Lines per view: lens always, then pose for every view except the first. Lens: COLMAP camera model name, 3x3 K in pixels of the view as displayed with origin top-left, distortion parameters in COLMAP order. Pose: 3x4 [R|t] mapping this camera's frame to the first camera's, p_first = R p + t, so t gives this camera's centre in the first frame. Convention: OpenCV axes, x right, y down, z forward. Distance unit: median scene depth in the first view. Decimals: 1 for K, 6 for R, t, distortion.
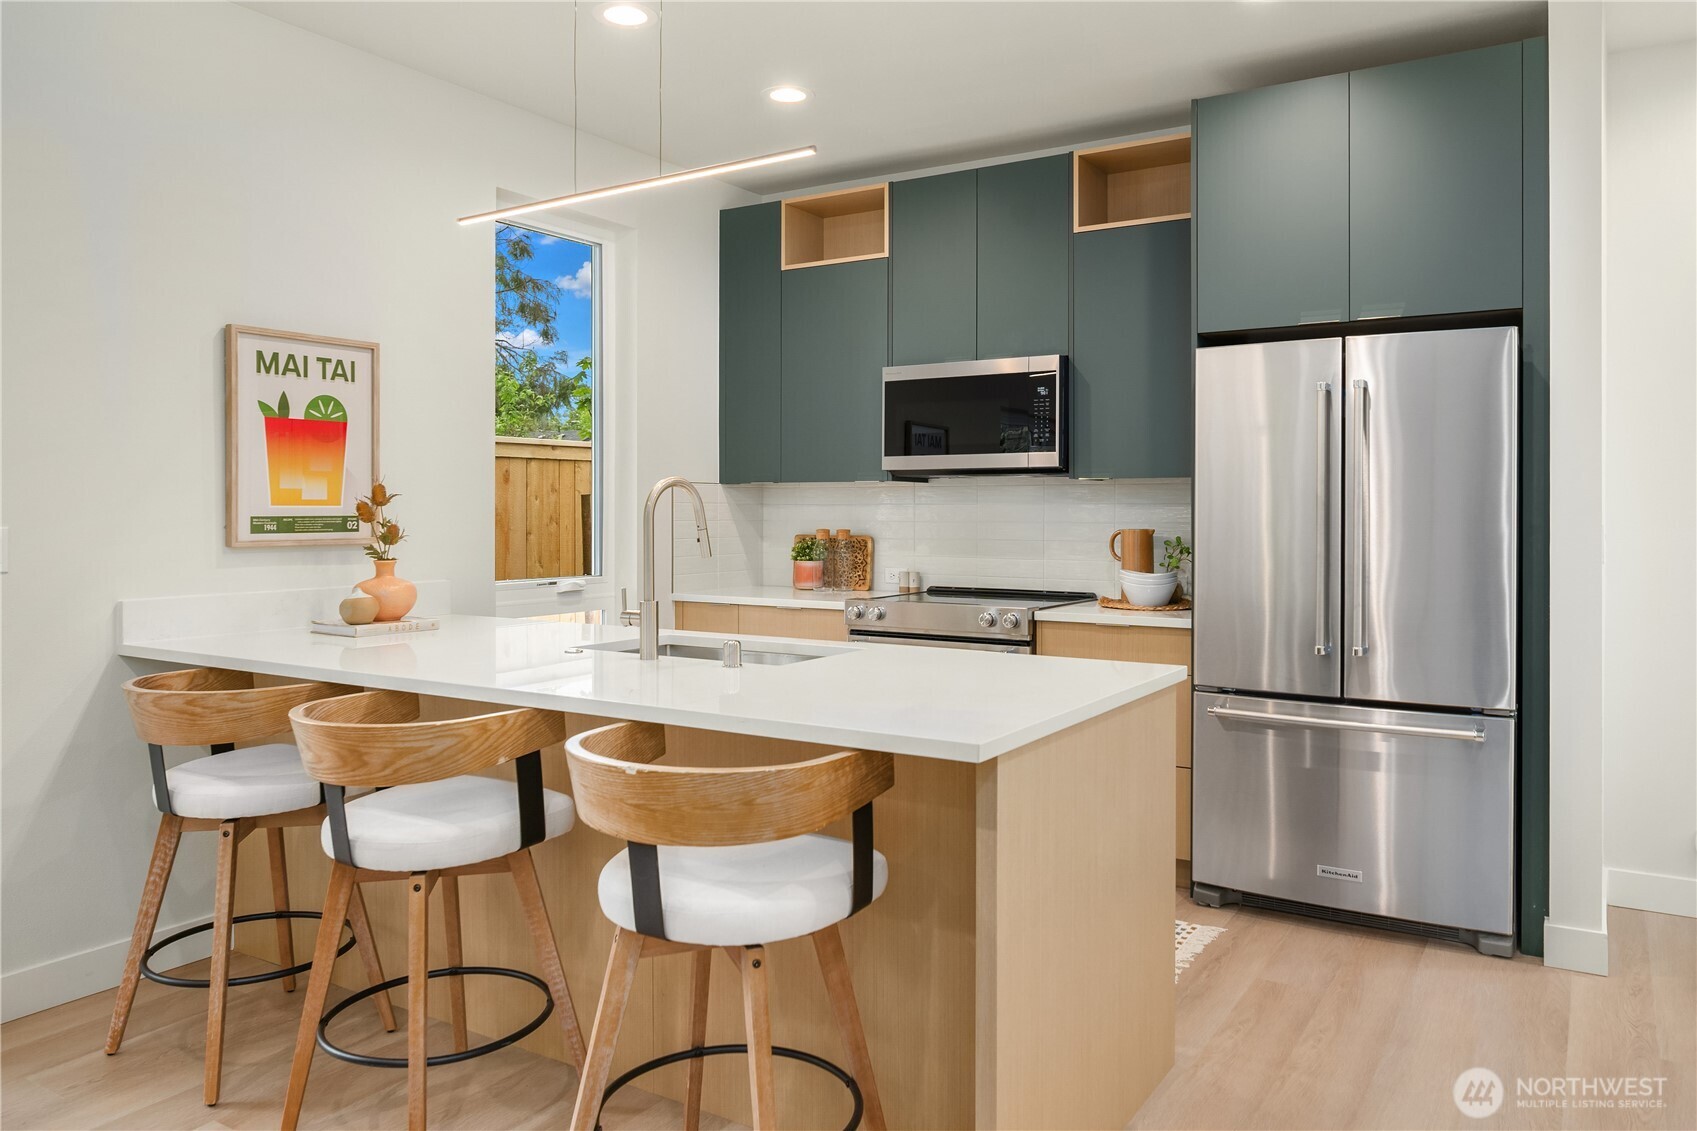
lens RADIAL K [[1201.6, 0, 849.5], [0, 1201.6, 514.0], [0, 0, 1]] dist [-0.002730, 0.001694]
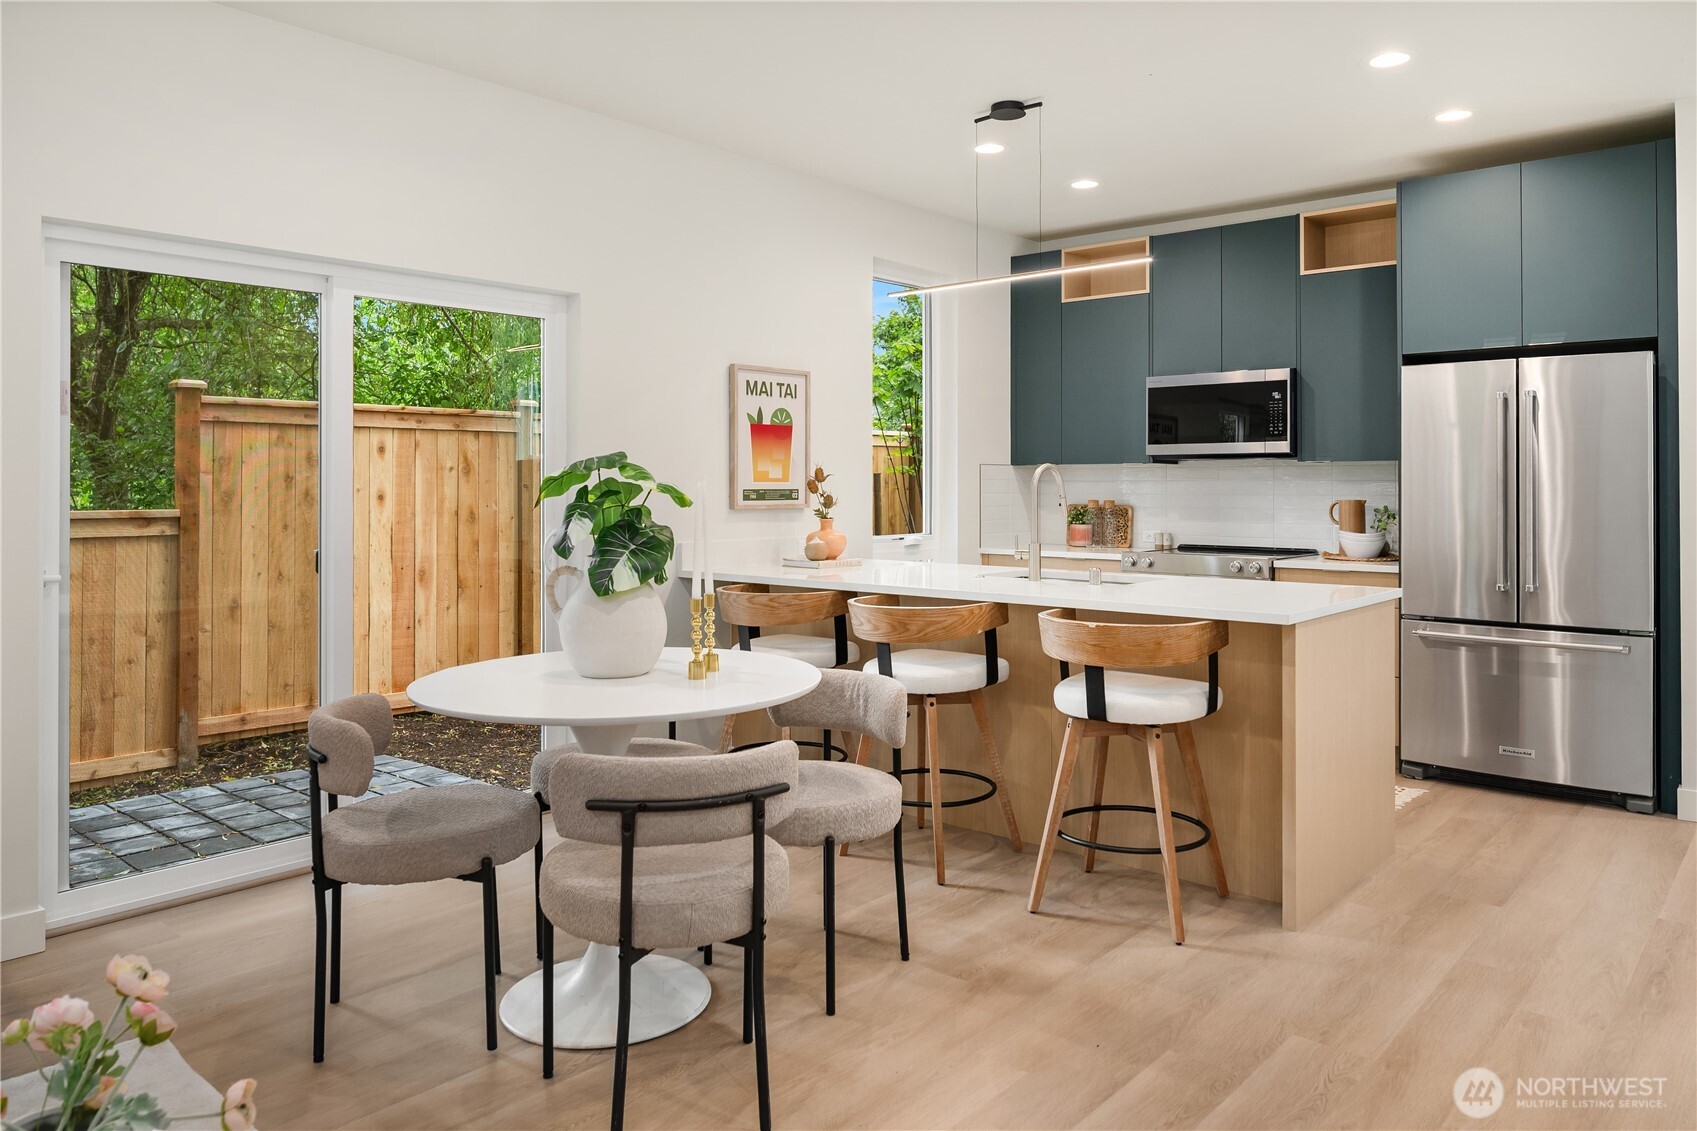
lens RADIAL K [[1164.3, 0, 839.9], [0, 1164.3, 476.2], [0, 0, 1]] dist [-0.000357, -0.003406]
pose [[0.988245, -0.001304, -0.152873, -0.142721], [-0.000529, 0.999928, -0.011953, 0.002688], [0.152877, 0.011893, 0.988174, -0.408562]]
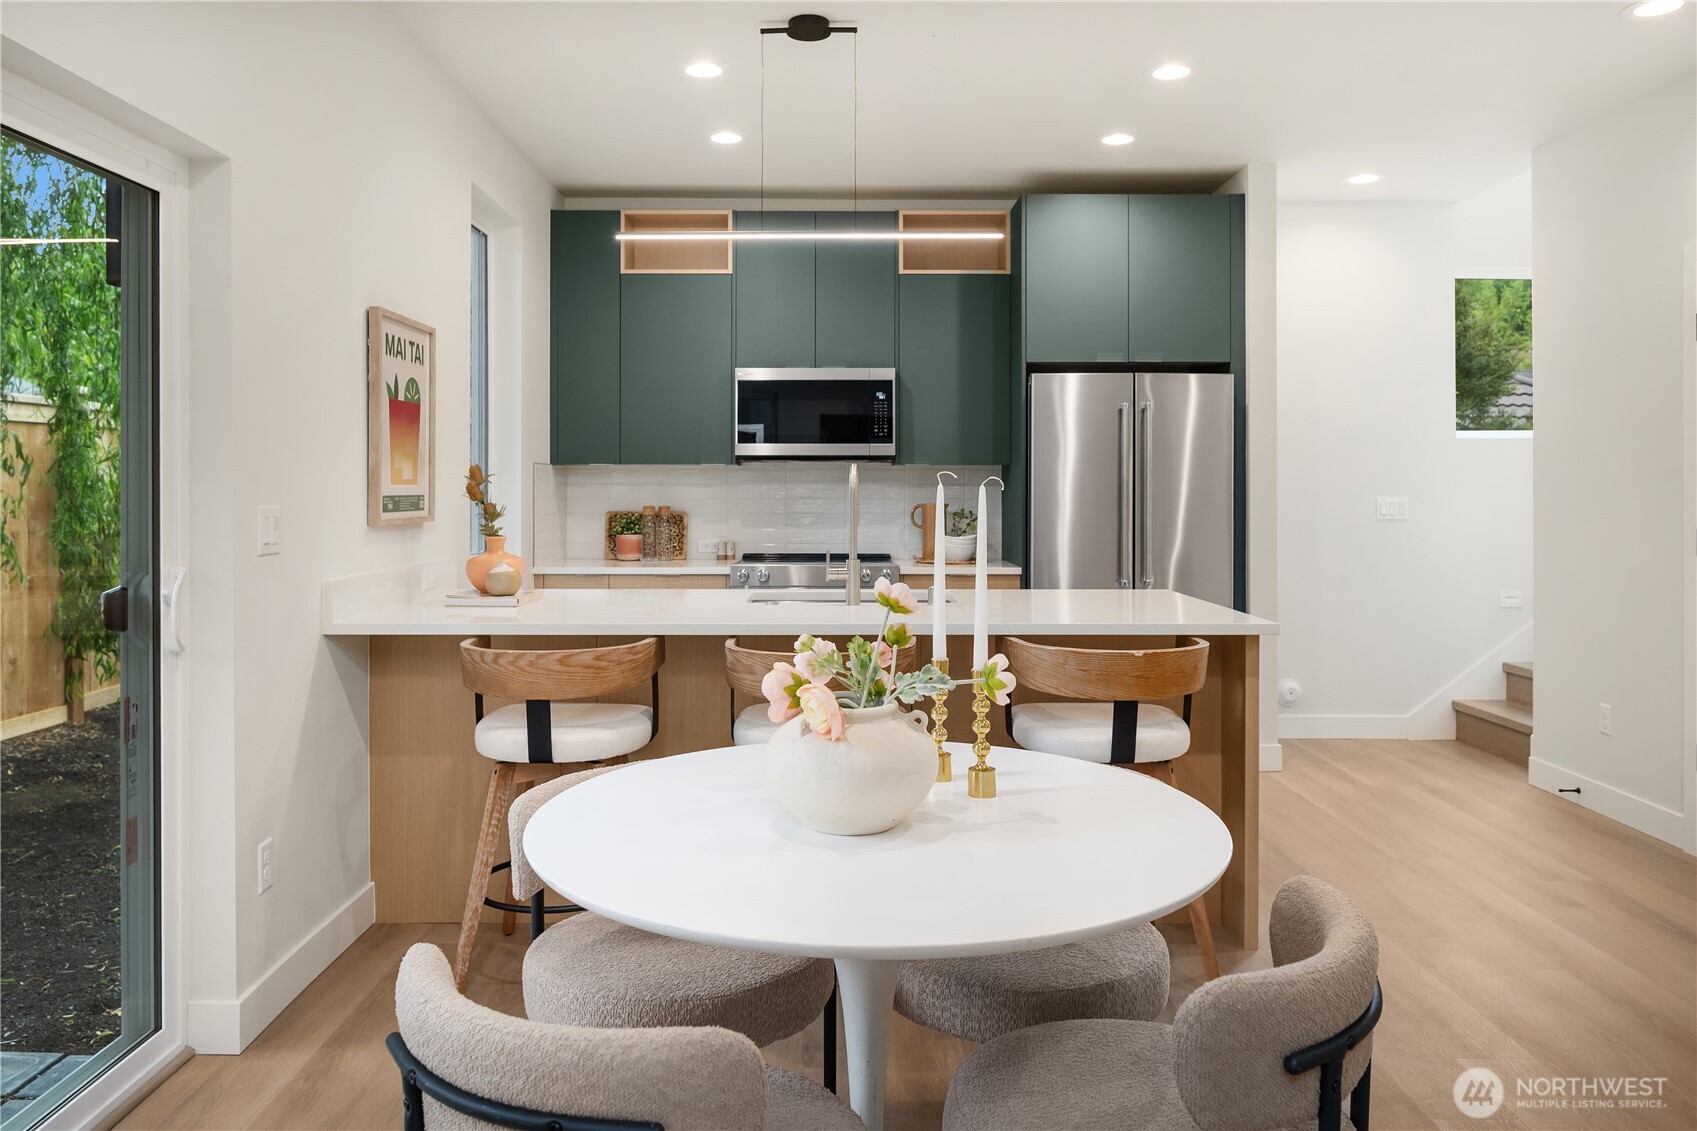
lens RADIAL K [[1197.8, 0, 843.3], [0, 1197.8, 491.6], [0, 0, 1]] dist [0.000753, -0.000005]
pose [[0.843722, -0.001465, 0.536778, -0.668208], [0.001880, 0.999998, -0.000226, -0.000554], [-0.536777, 0.001200, 0.843723, -0.061545]]
